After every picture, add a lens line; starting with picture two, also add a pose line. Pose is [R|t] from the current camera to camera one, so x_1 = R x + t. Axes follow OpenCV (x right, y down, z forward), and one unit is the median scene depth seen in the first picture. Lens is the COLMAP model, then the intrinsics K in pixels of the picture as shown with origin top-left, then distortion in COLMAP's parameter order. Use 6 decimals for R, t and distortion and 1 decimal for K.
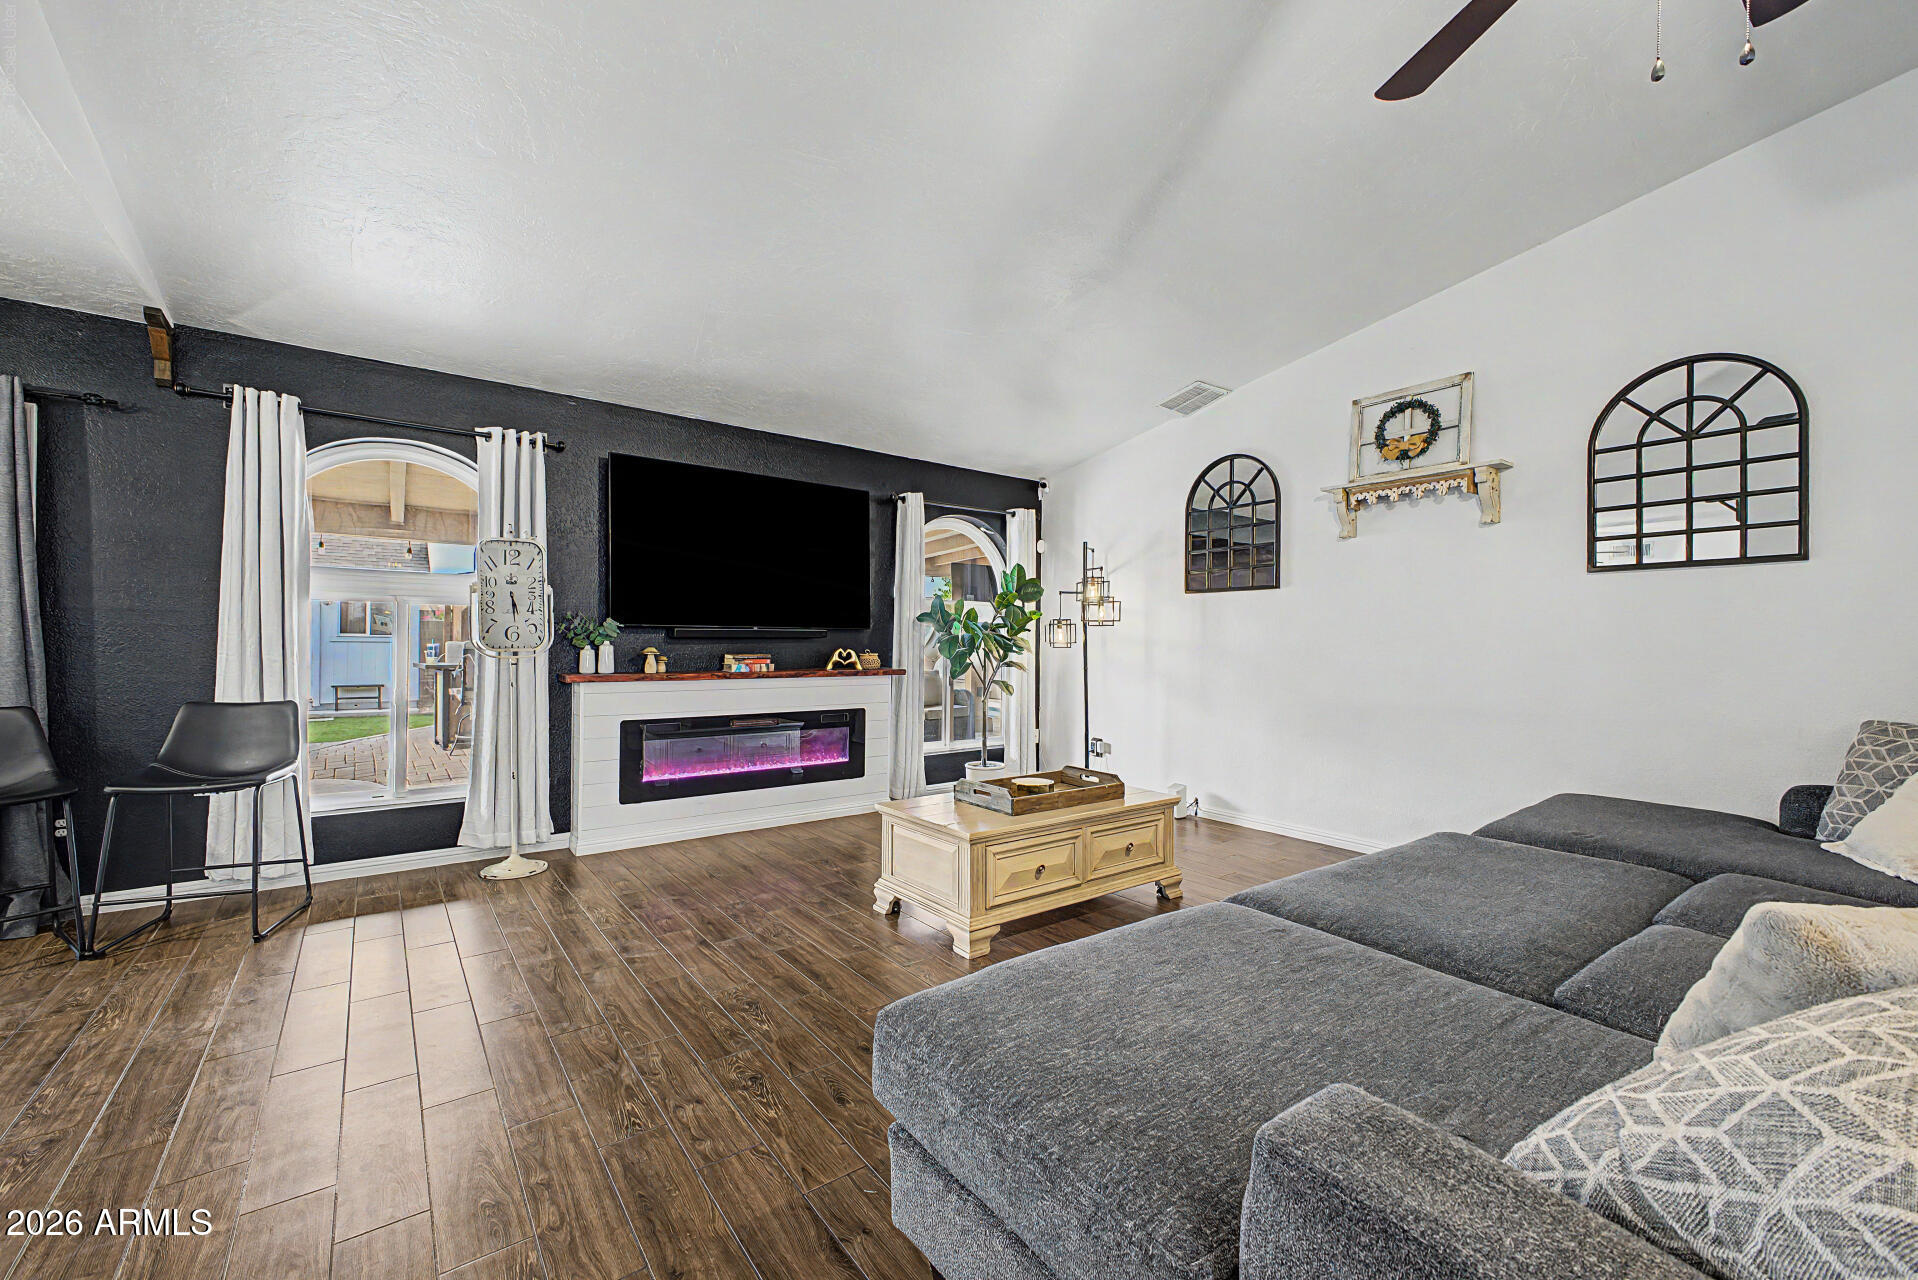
lens RADIAL K [[773.1, 0, 965.8], [0, 773.1, 639.2], [0, 0, 1]] dist [-0.001248, -0.000109]
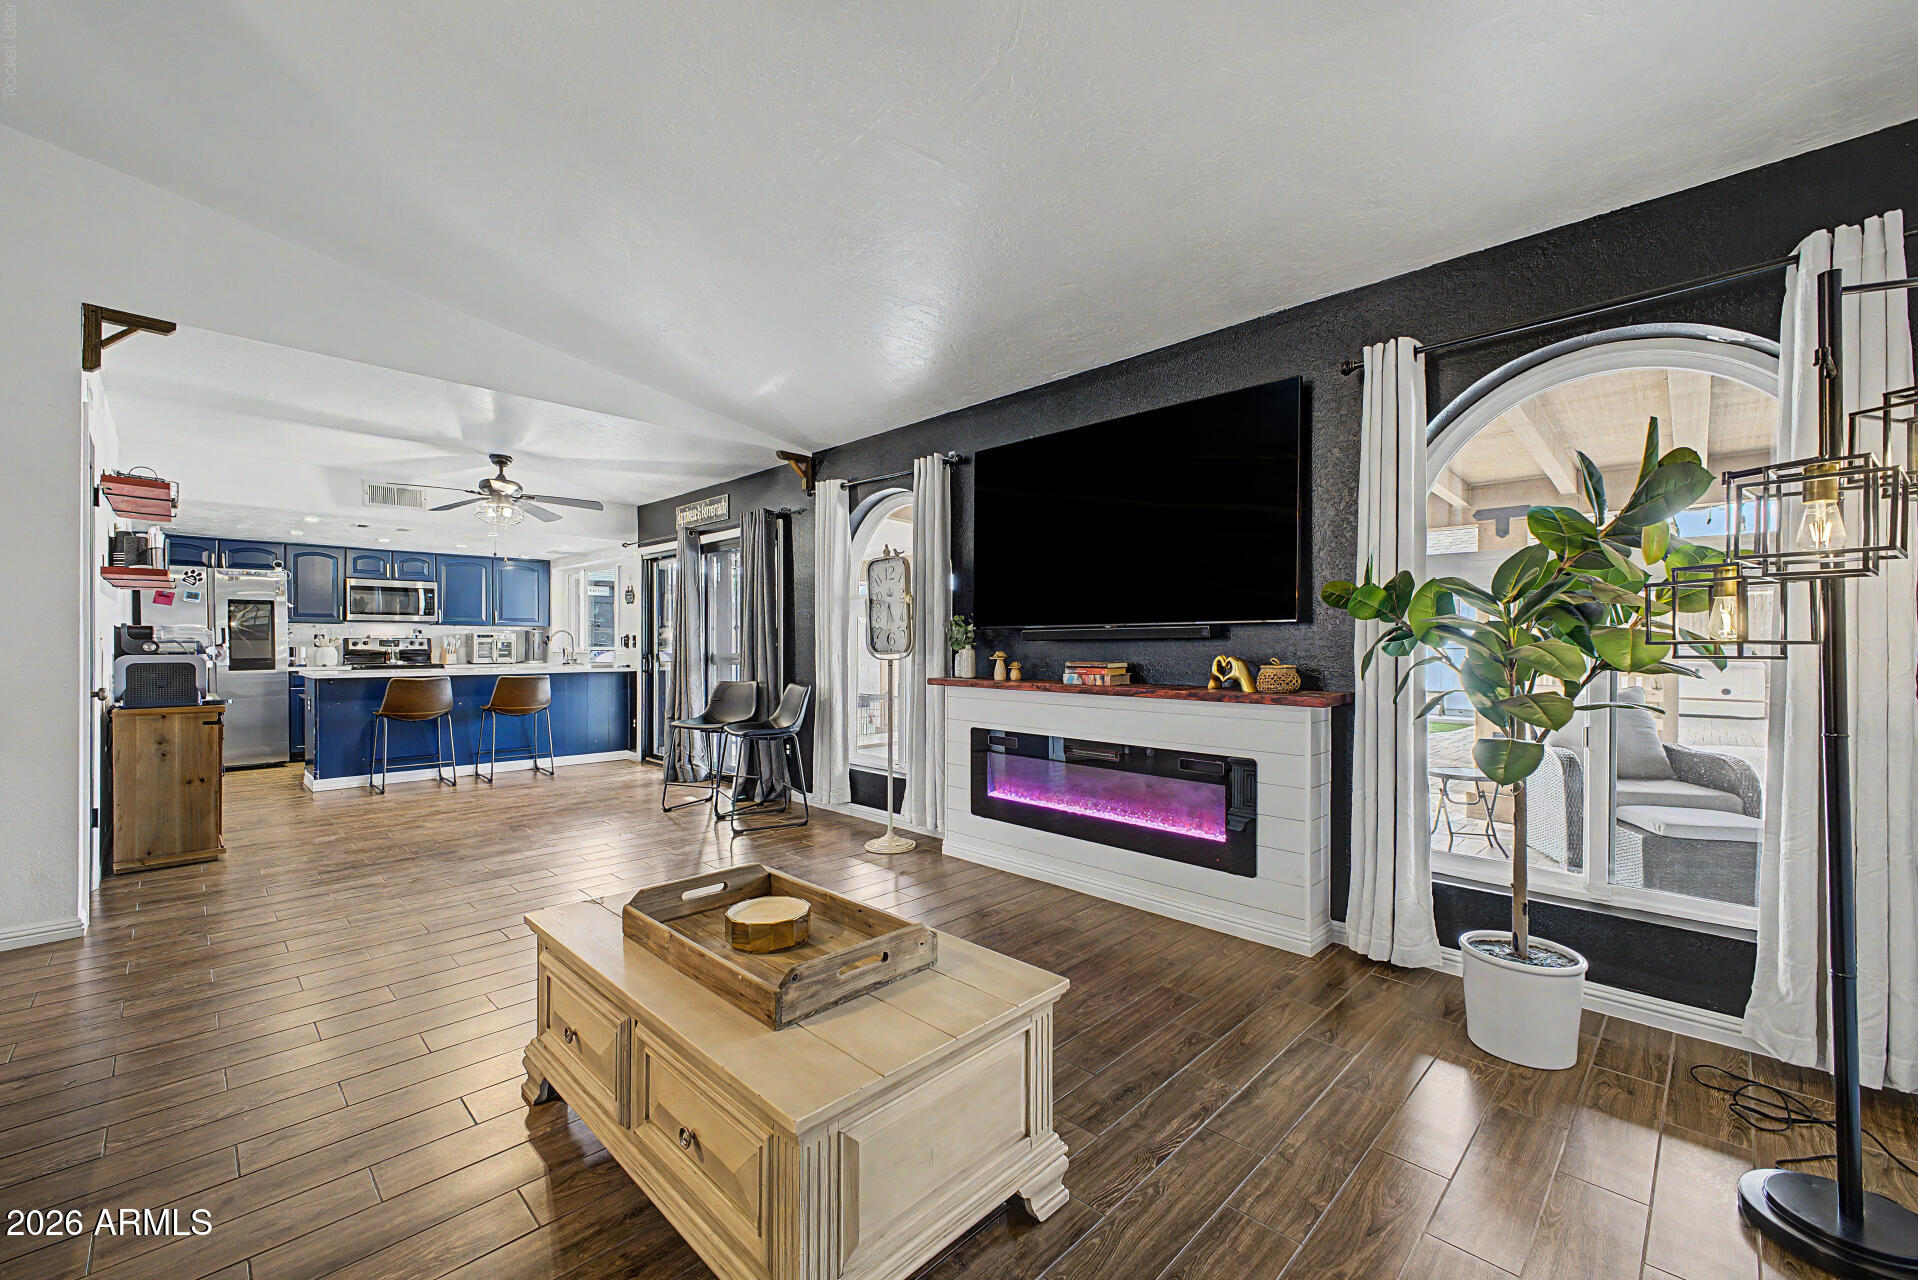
lens RADIAL K [[767.7, 0, 962.3], [0, 767.7, 633.8], [0, 0, 1]] dist [0.031280, -0.005752]
pose [[0.136822, -0.020960, -0.990374, 0.493039], [0.002578, 0.999780, -0.020803, 0.008285], [0.990592, 0.000293, 0.136846, 0.836364]]
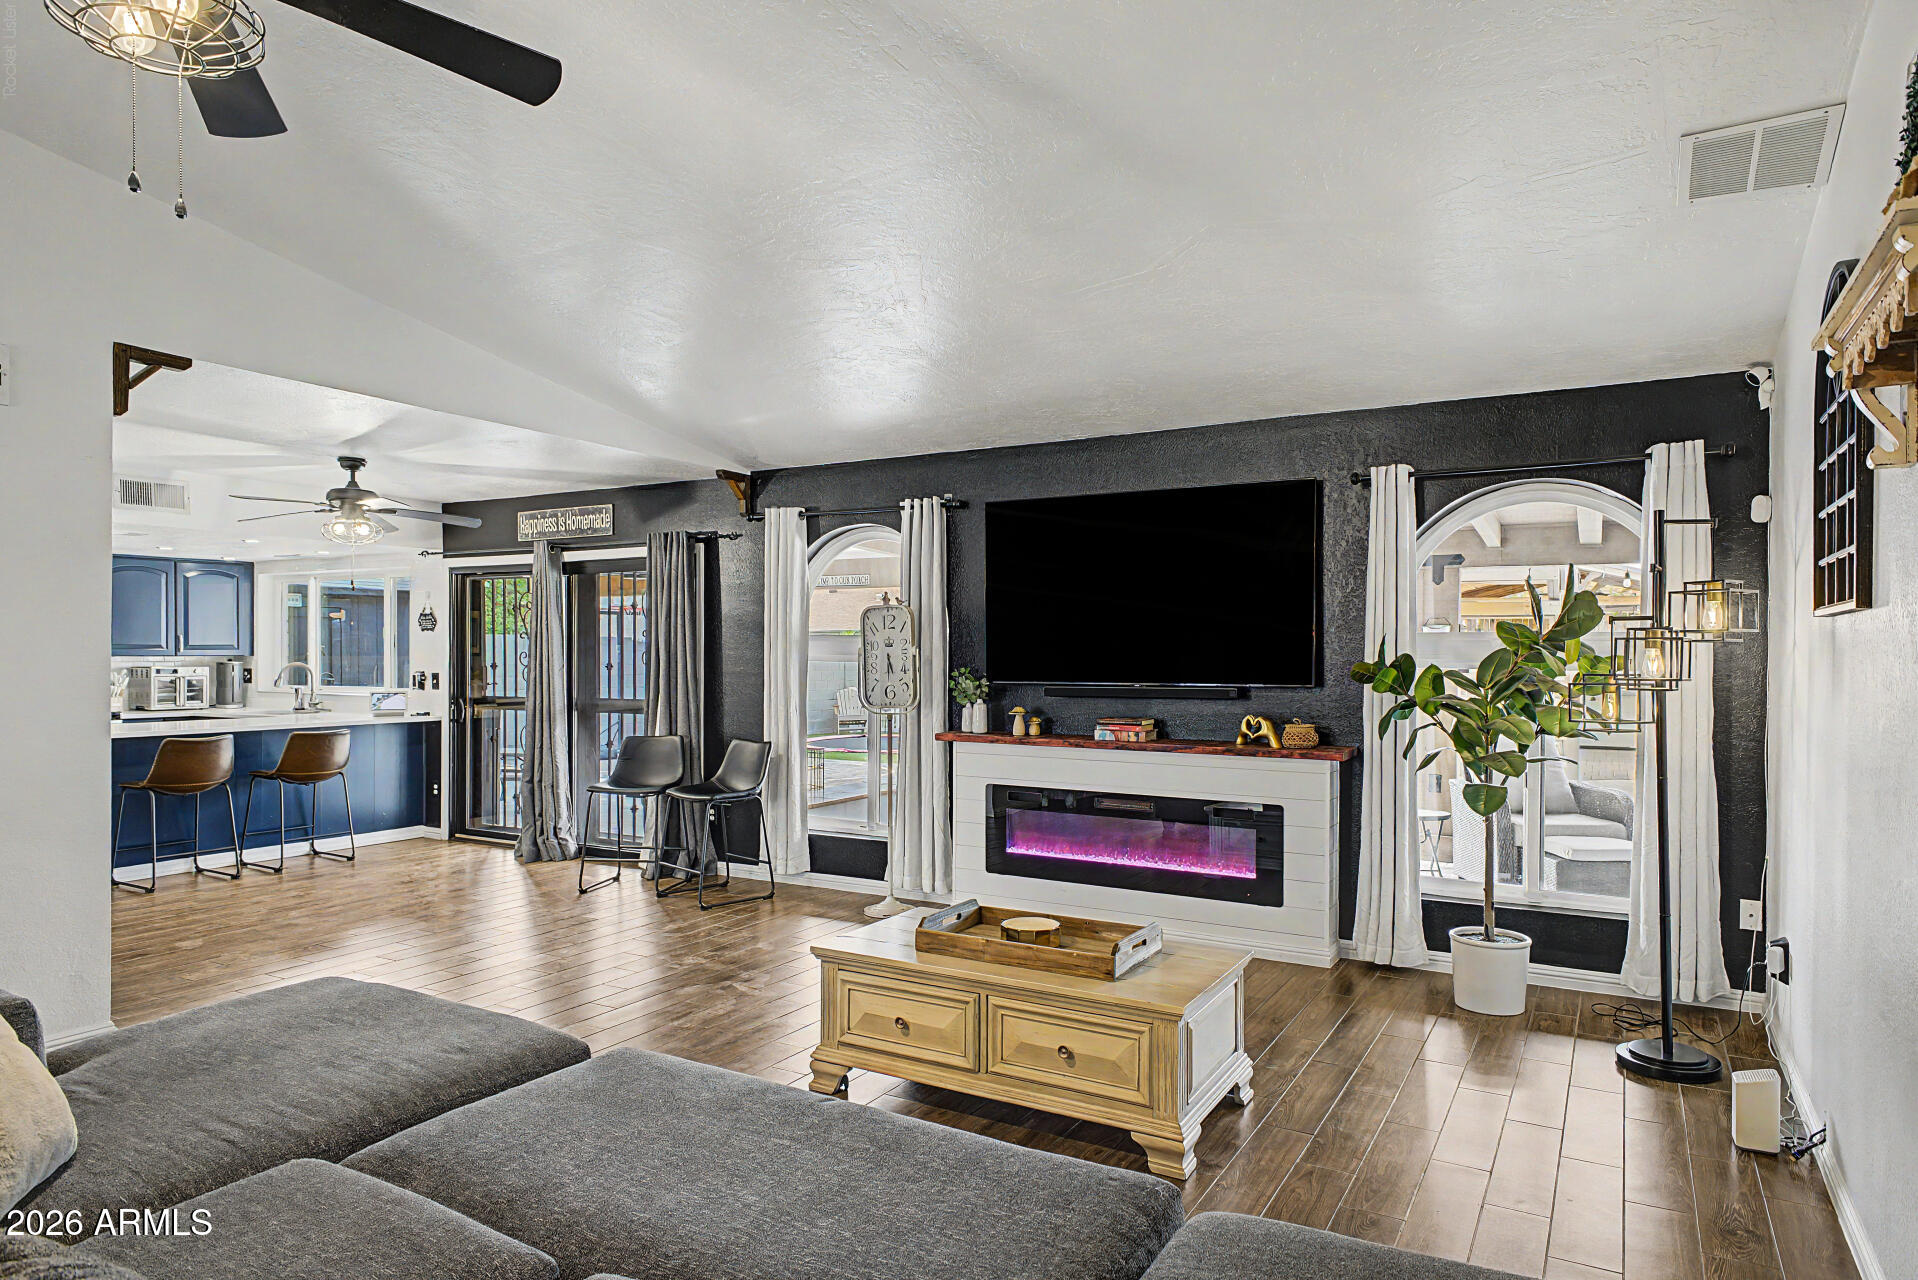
lens RADIAL K [[1139.1, 0, 961.7], [0, 1139.1, 633.8], [0, 0, 1]] dist [0.044299, -0.000490]
pose [[0.381948, -0.022708, -0.923905, 0.821278], [0.002071, 0.999717, -0.023715, -0.044550], [0.924181, 0.007144, 0.381887, 0.424500]]
